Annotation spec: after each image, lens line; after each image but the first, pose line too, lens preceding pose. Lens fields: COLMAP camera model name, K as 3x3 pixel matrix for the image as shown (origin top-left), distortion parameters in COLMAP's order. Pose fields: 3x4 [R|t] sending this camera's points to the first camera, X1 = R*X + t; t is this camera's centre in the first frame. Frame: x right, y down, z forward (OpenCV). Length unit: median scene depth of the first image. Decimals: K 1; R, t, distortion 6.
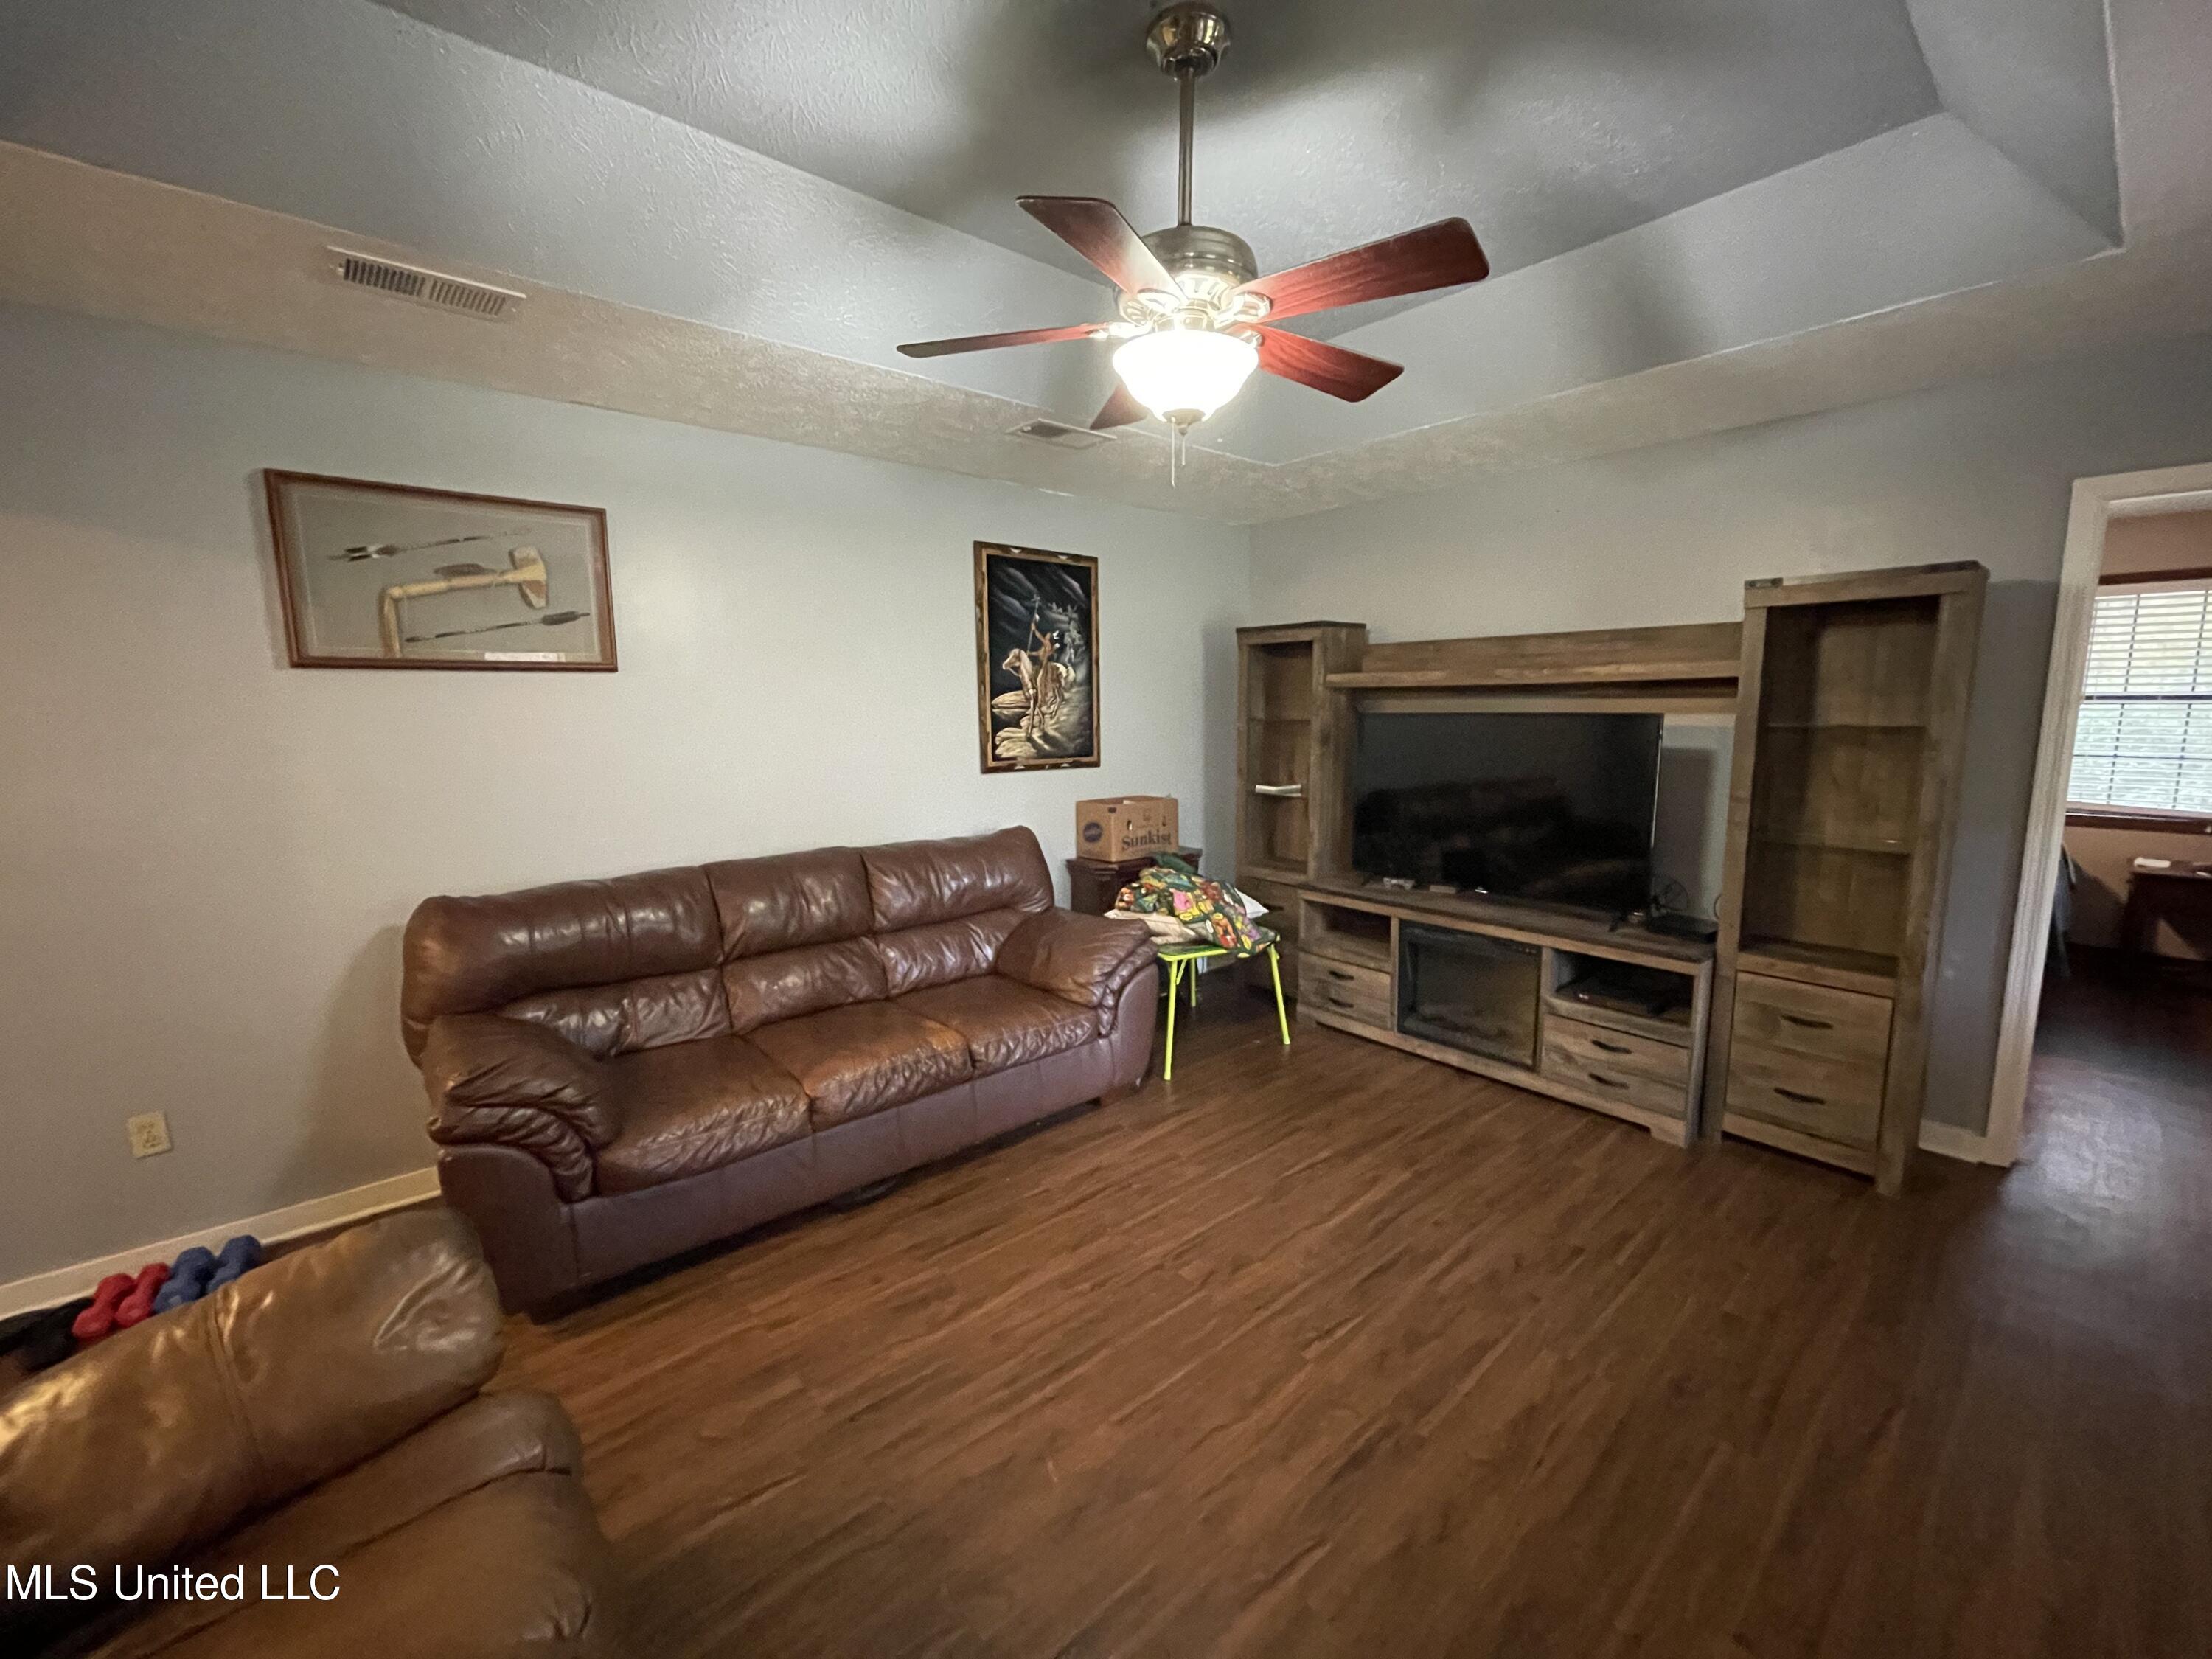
lens RADIAL K [[895.1, 0, 1098.5], [0, 895.1, 830.1], [0, 0, 1]] dist [0.001024, -0.000721]
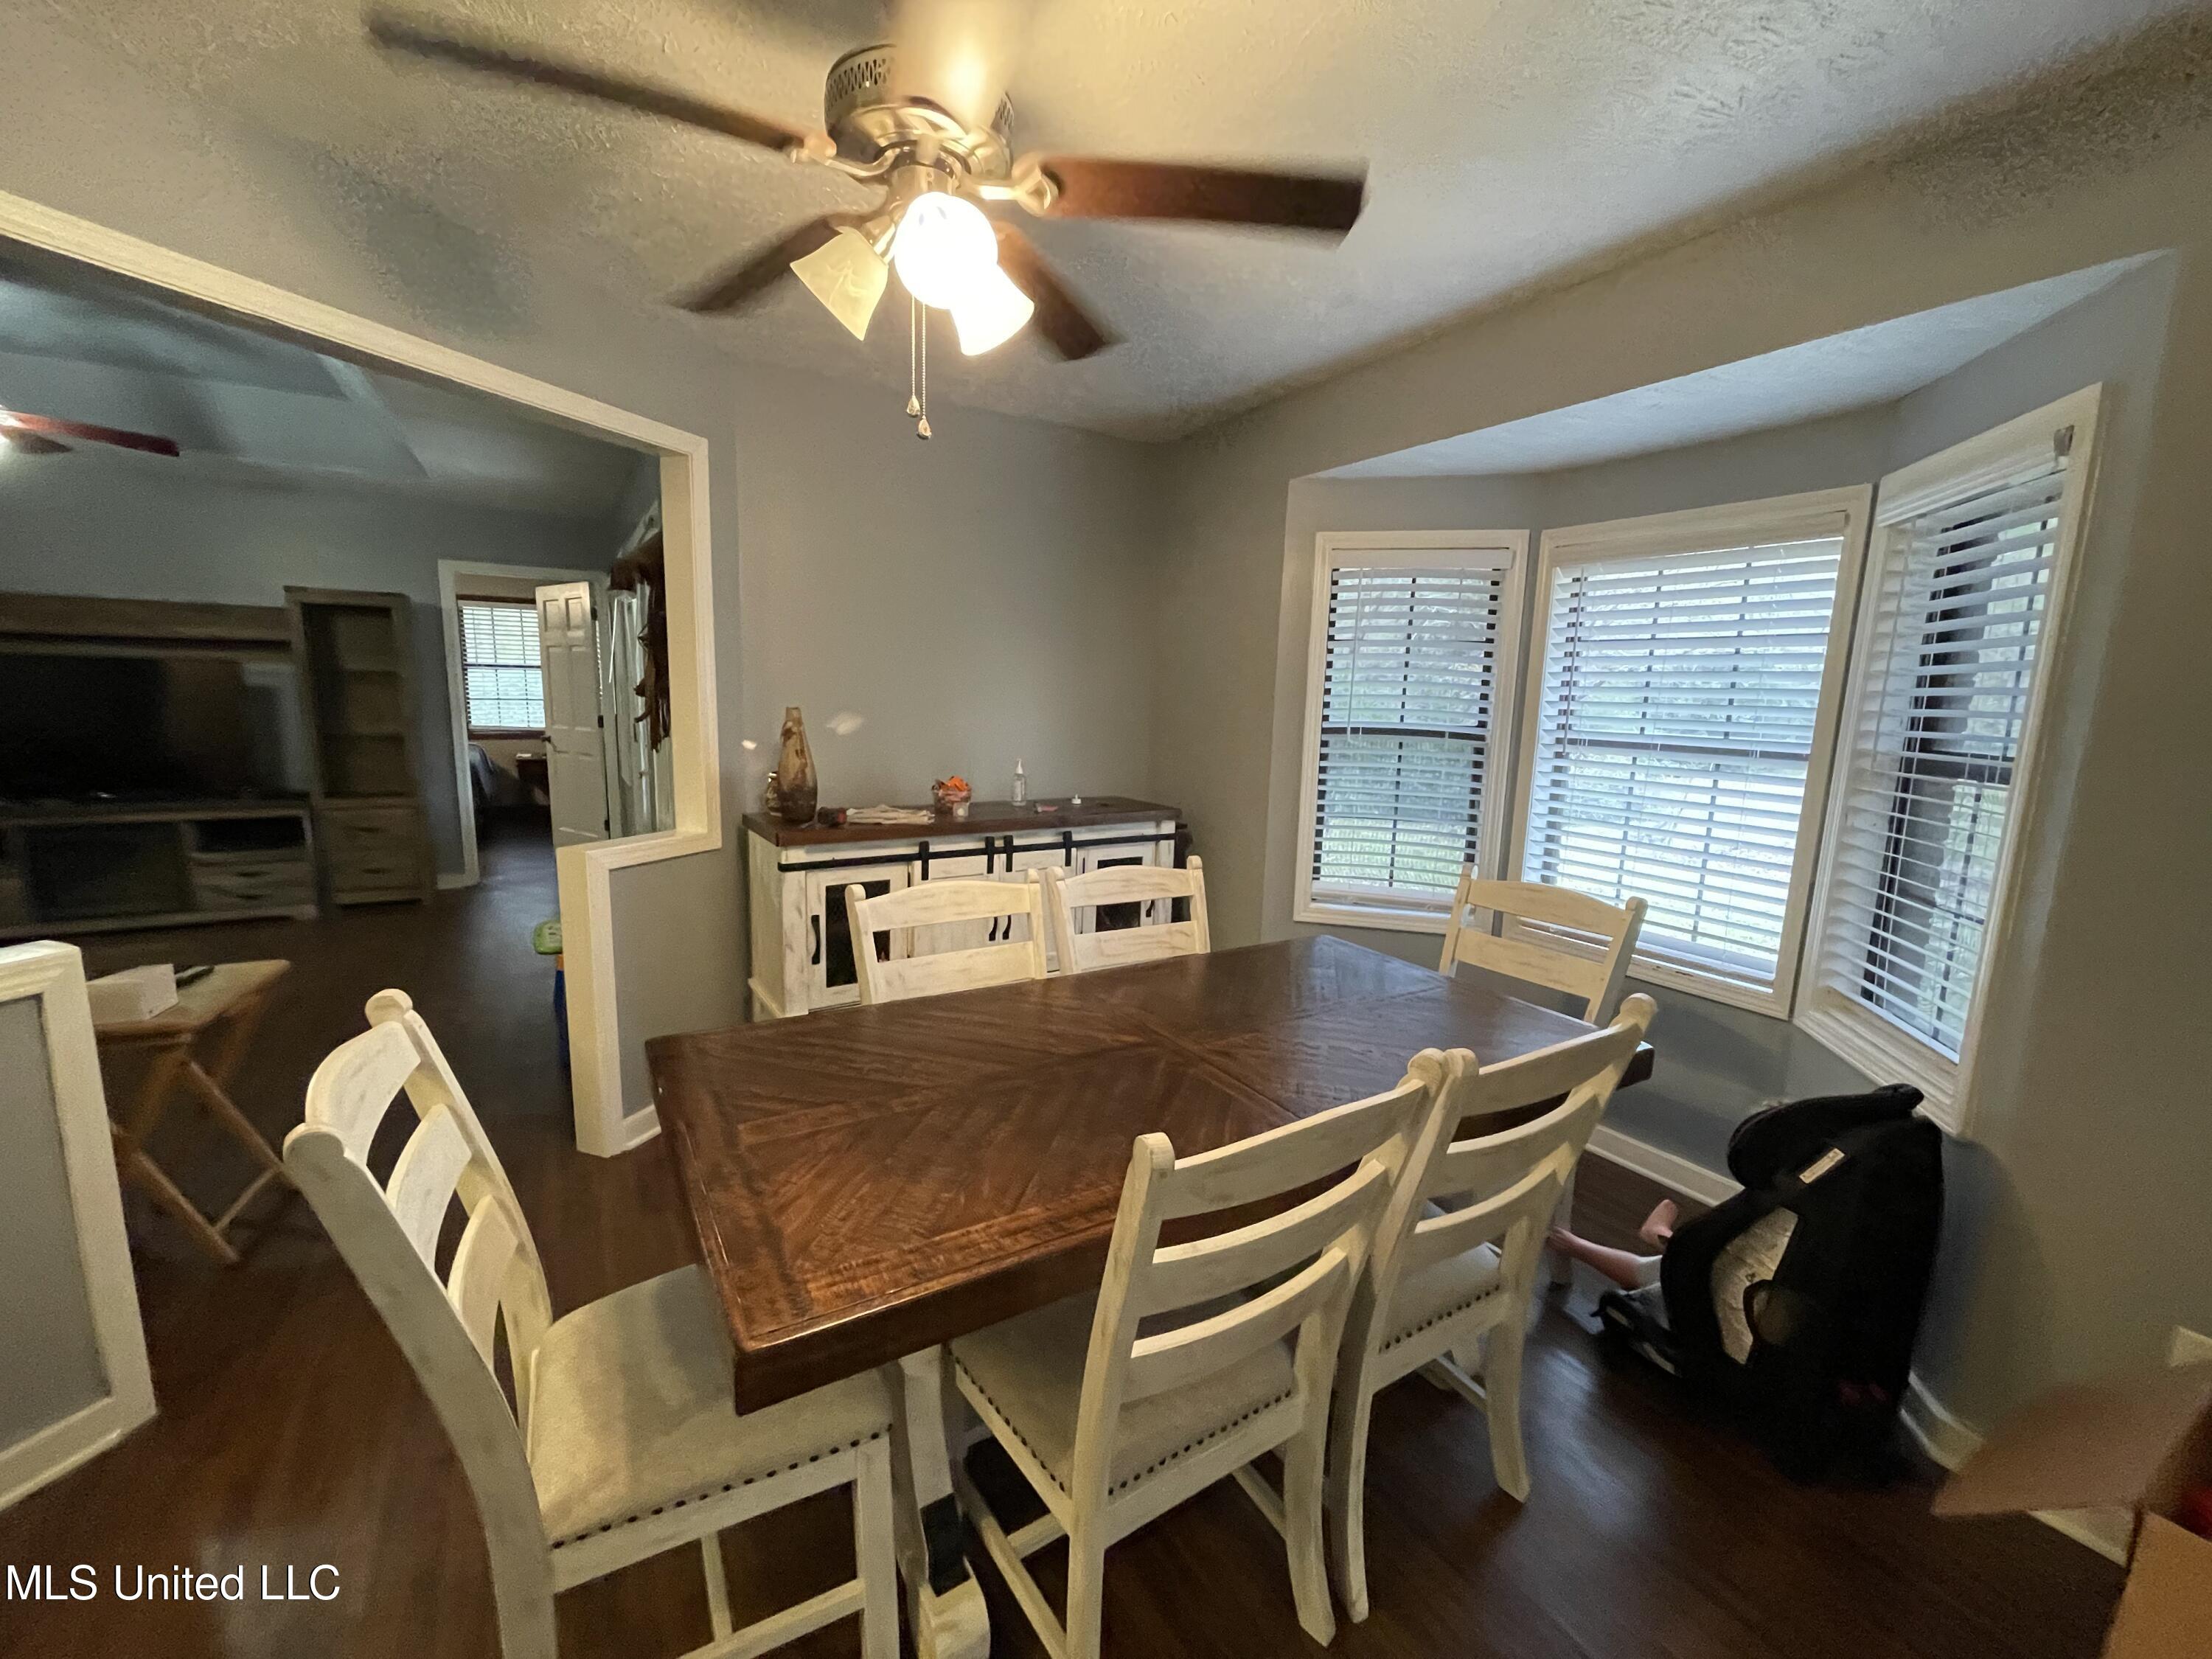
lens RADIAL K [[895.1, 0, 1100.9], [0, 895.1, 828.3], [0, 0, 1]] dist [0.001024, -0.000721]
pose [[0.143470, -0.141742, 0.979452, -0.729951], [0.107943, 0.986027, 0.126882, 0.122049], [-0.983750, 0.087521, 0.156765, -0.704835]]
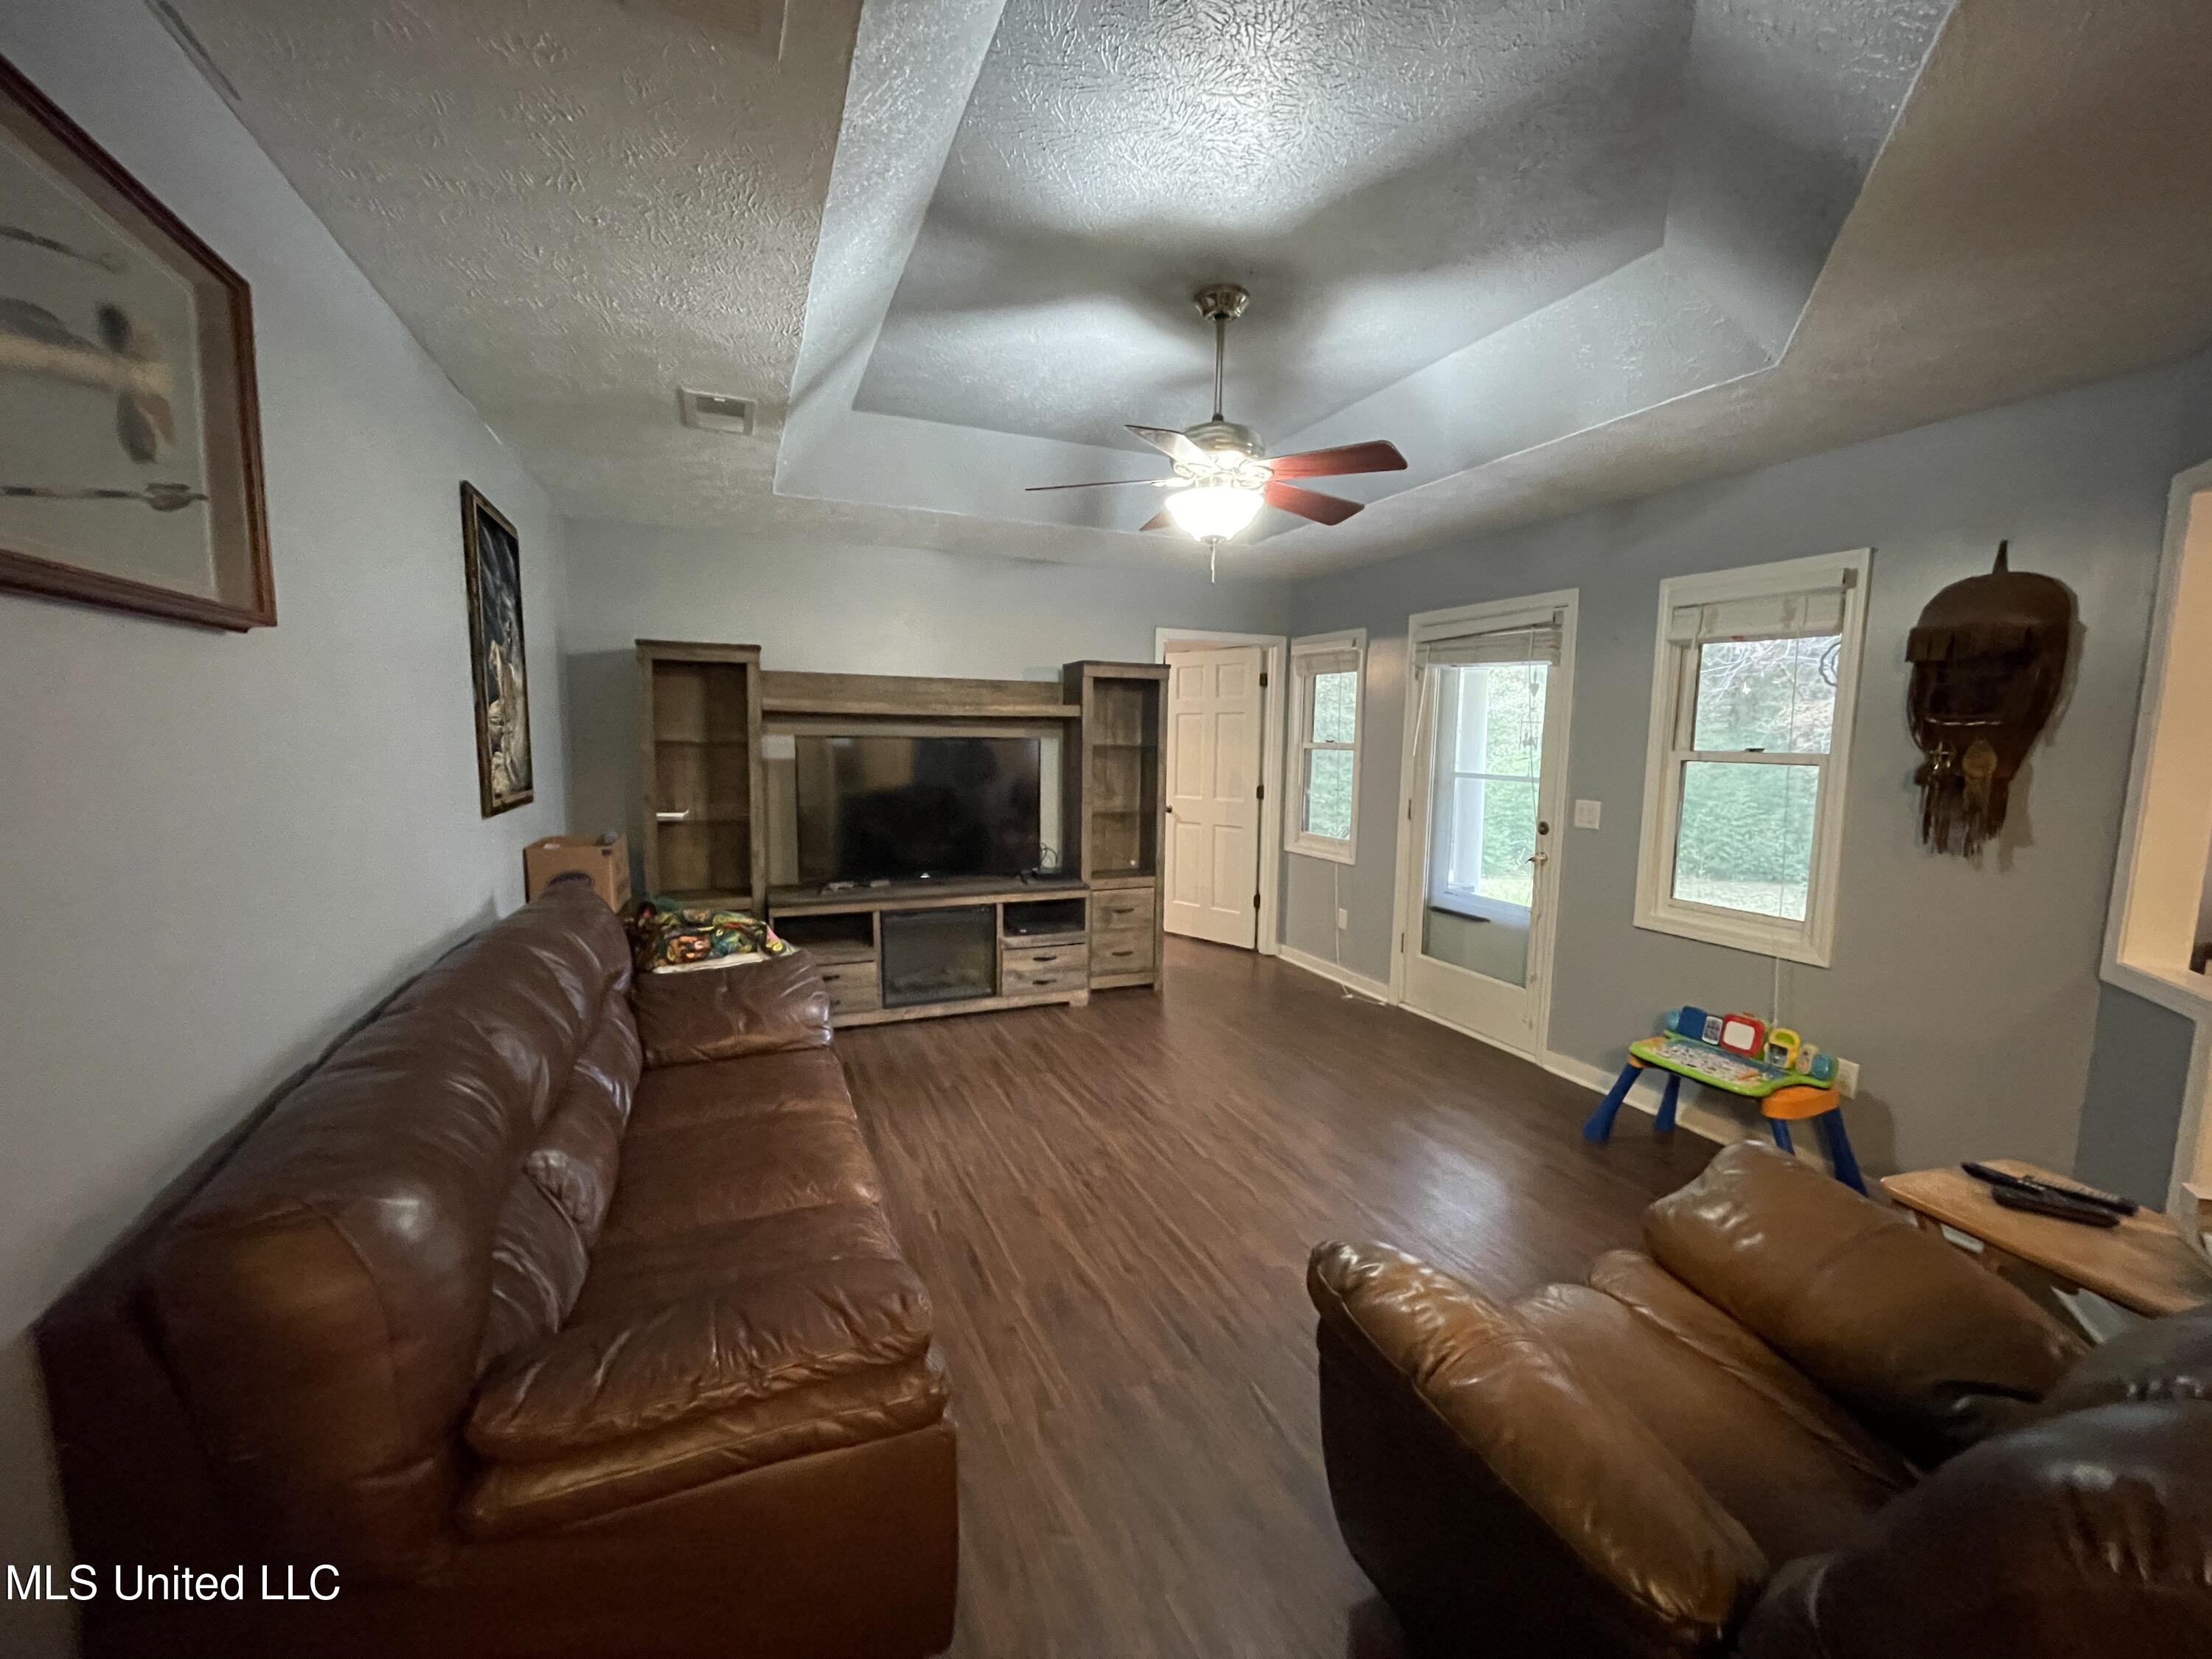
lens RADIAL K [[895.1, 0, 1104.6], [0, 895.1, 829.1], [0, 0, 1]] dist [0.001024, -0.000721]
pose [[0.295346, -0.090988, 0.951048, -0.798446], [0.116820, 0.991424, 0.058572, -0.049266], [-0.948221, 0.093803, 0.303442, 0.421634]]
